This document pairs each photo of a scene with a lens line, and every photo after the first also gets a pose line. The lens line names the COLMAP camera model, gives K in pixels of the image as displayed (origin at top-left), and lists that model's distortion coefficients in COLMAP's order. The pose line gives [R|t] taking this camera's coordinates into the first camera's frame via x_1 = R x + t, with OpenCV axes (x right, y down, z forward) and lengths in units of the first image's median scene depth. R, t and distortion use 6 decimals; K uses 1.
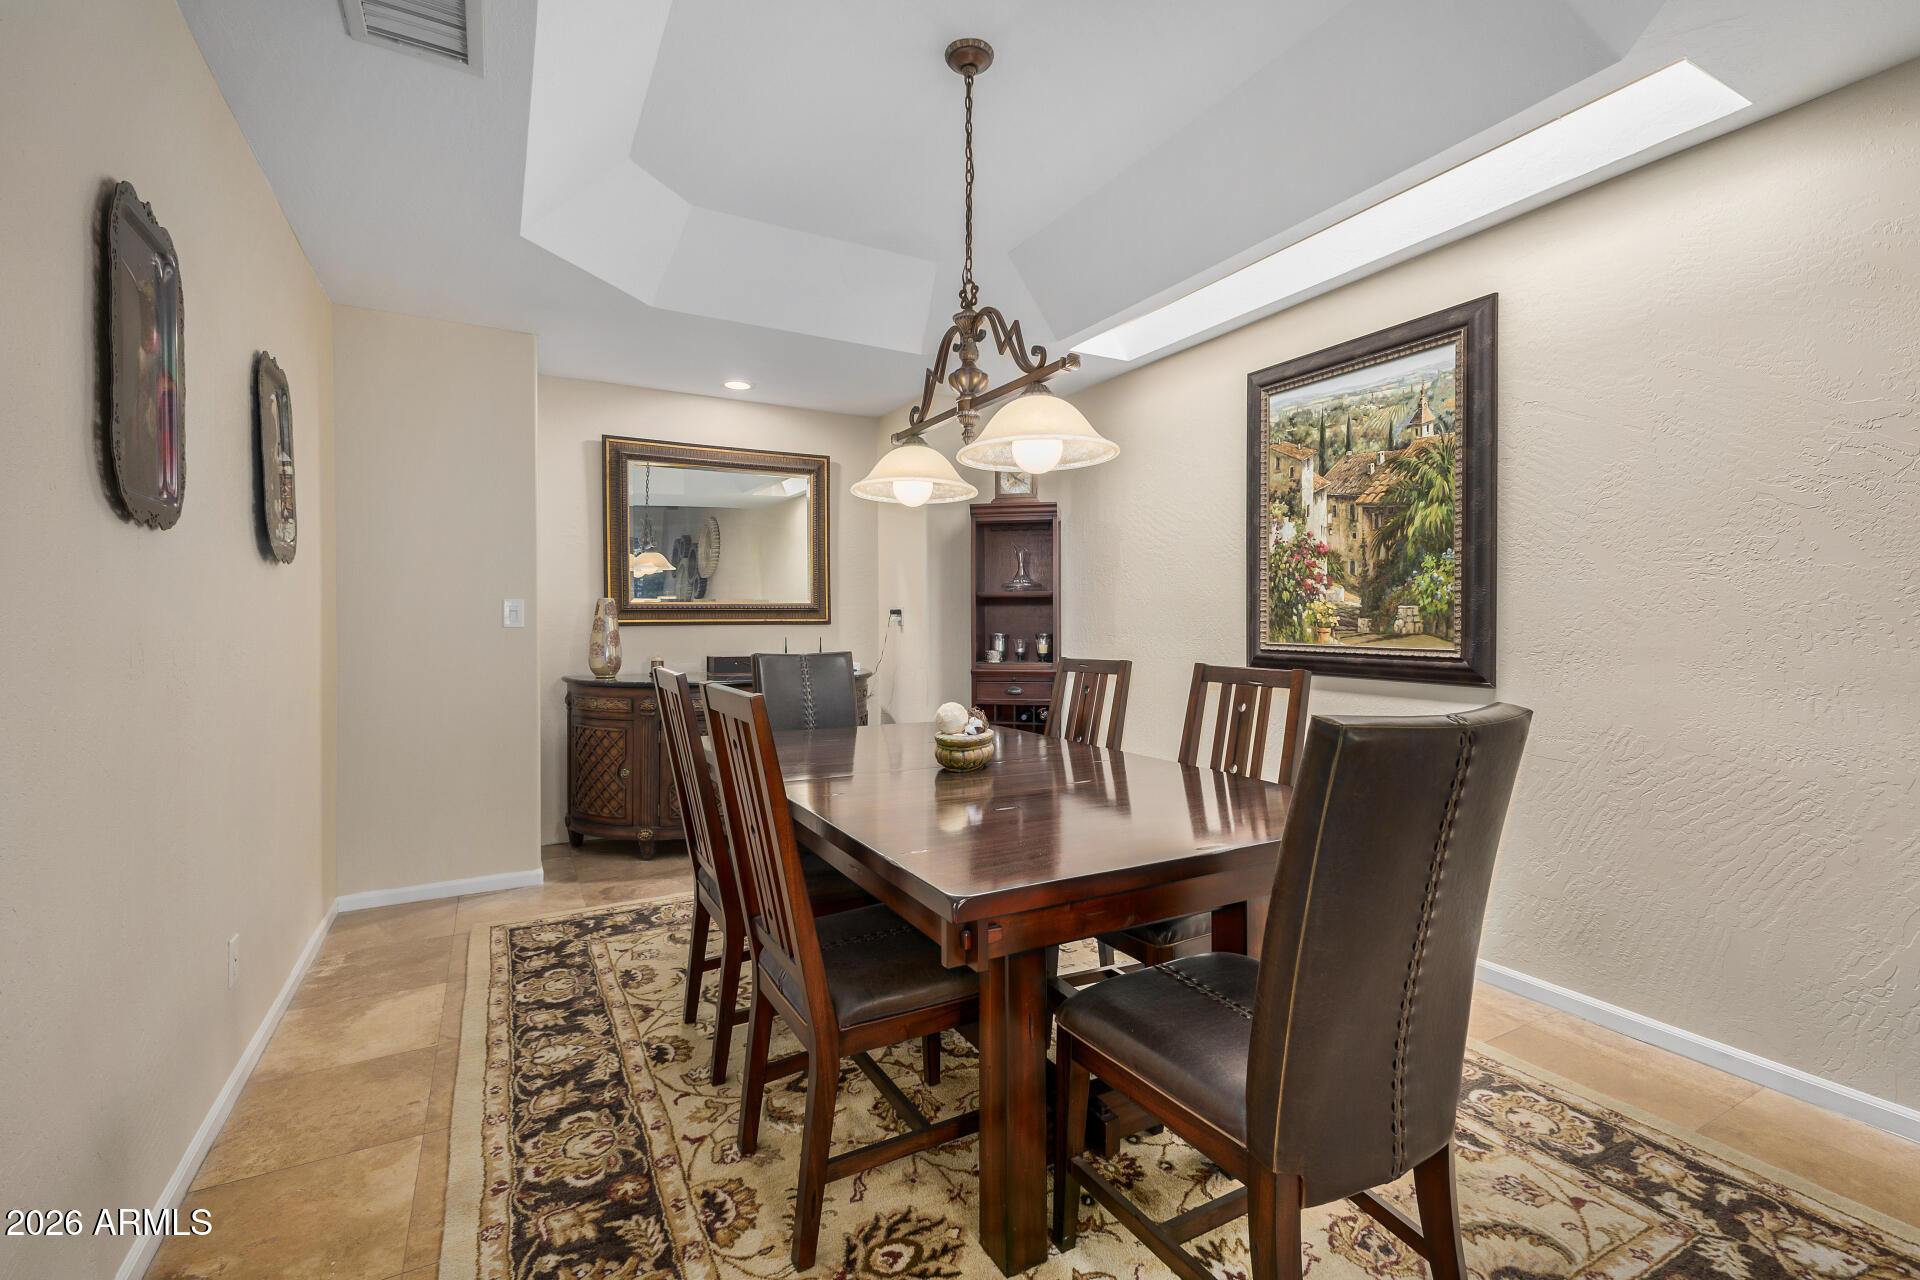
lens RADIAL K [[831.8, 0, 955.5], [0, 831.8, 629.0], [0, 0, 1]] dist [0.012734, -0.003454]
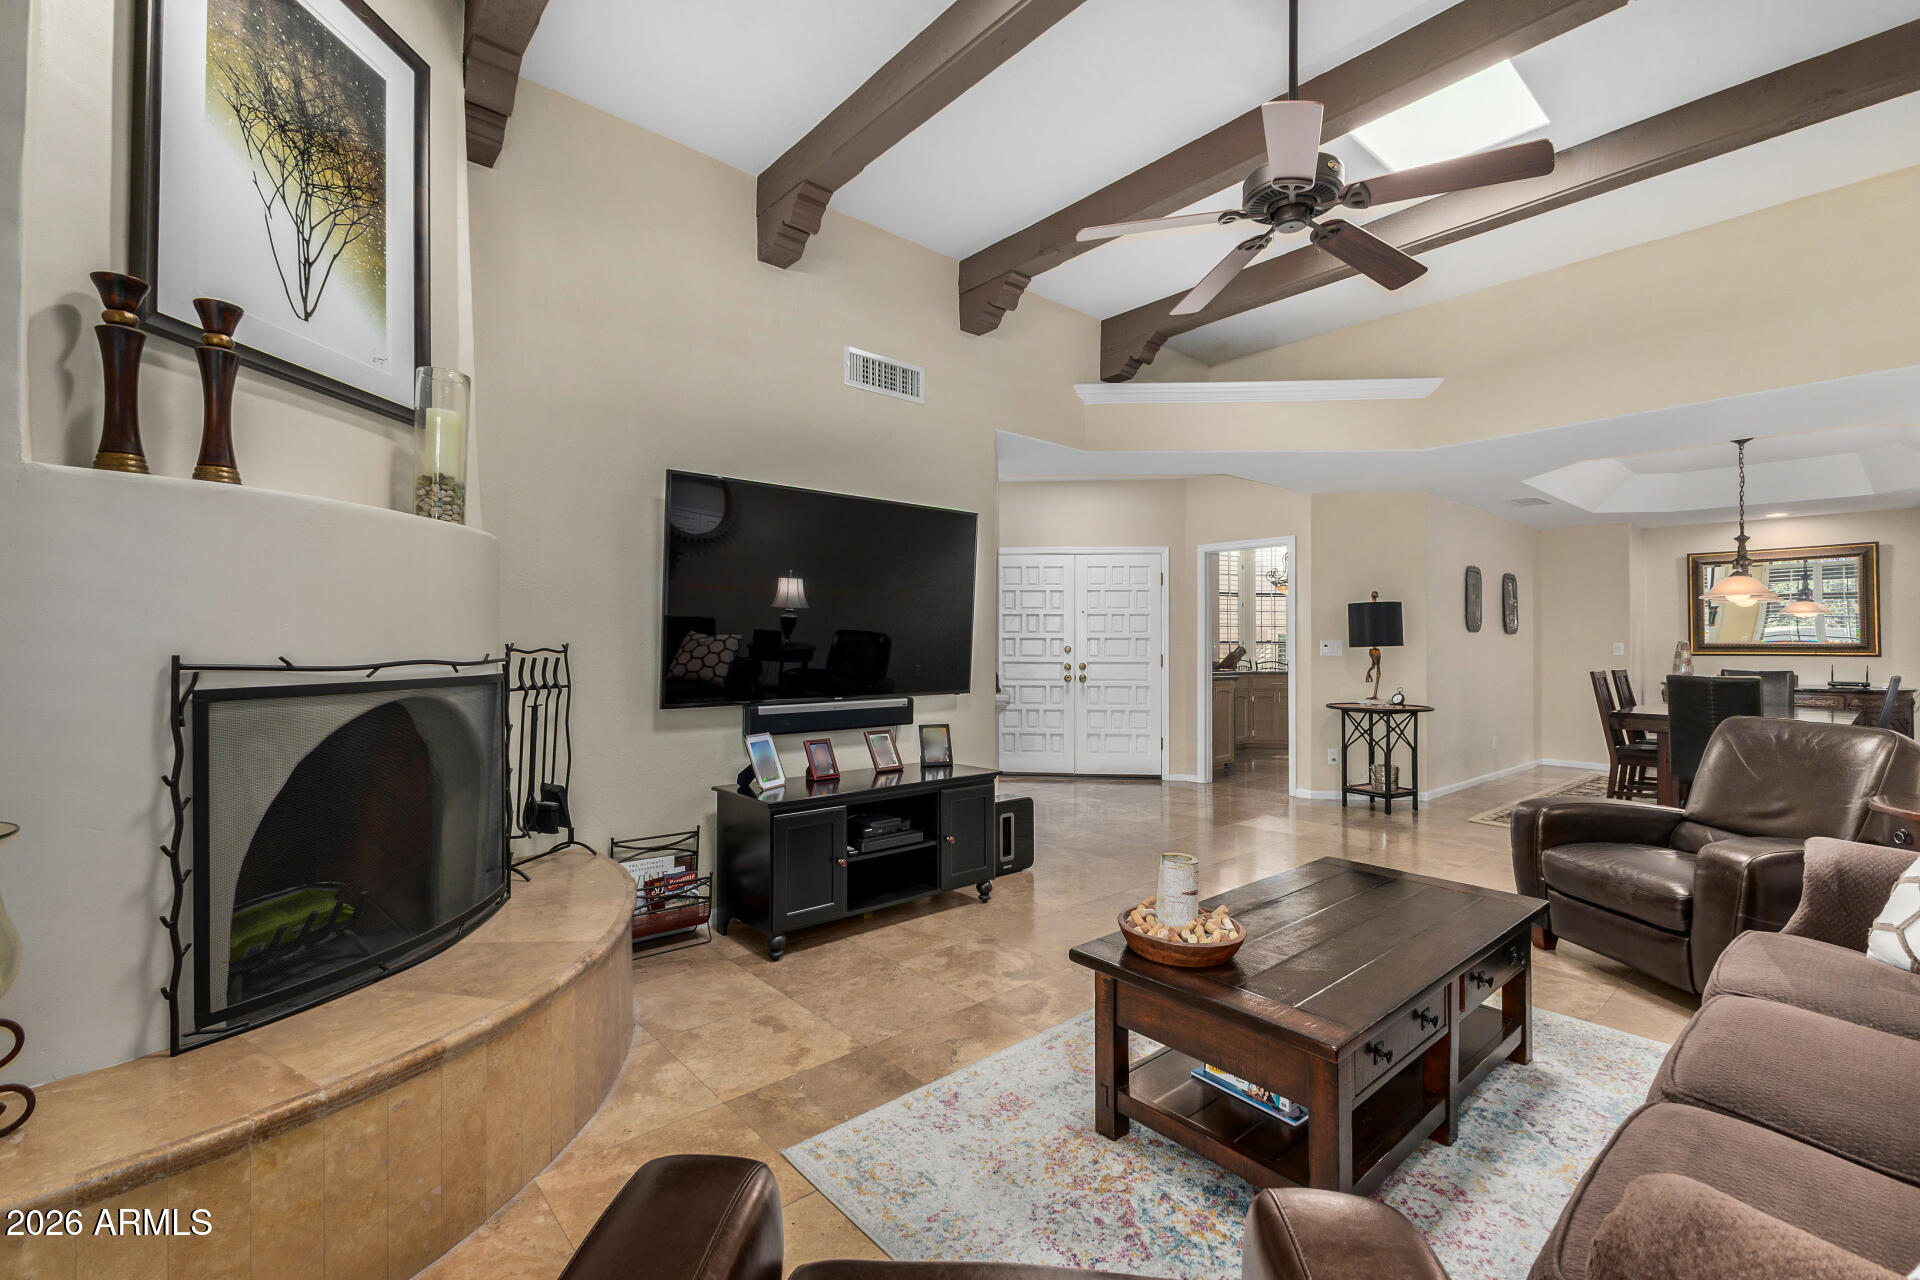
lens RADIAL K [[831.8, 0, 958.0], [0, 831.8, 636.4], [0, 0, 1]] dist [0.012734, -0.003454]
pose [[0.217928, -0.007475, -0.975936, 1.003524], [-0.016038, 0.999808, -0.011239, 0.000864], [0.975833, 0.018101, 0.217767, -0.959908]]
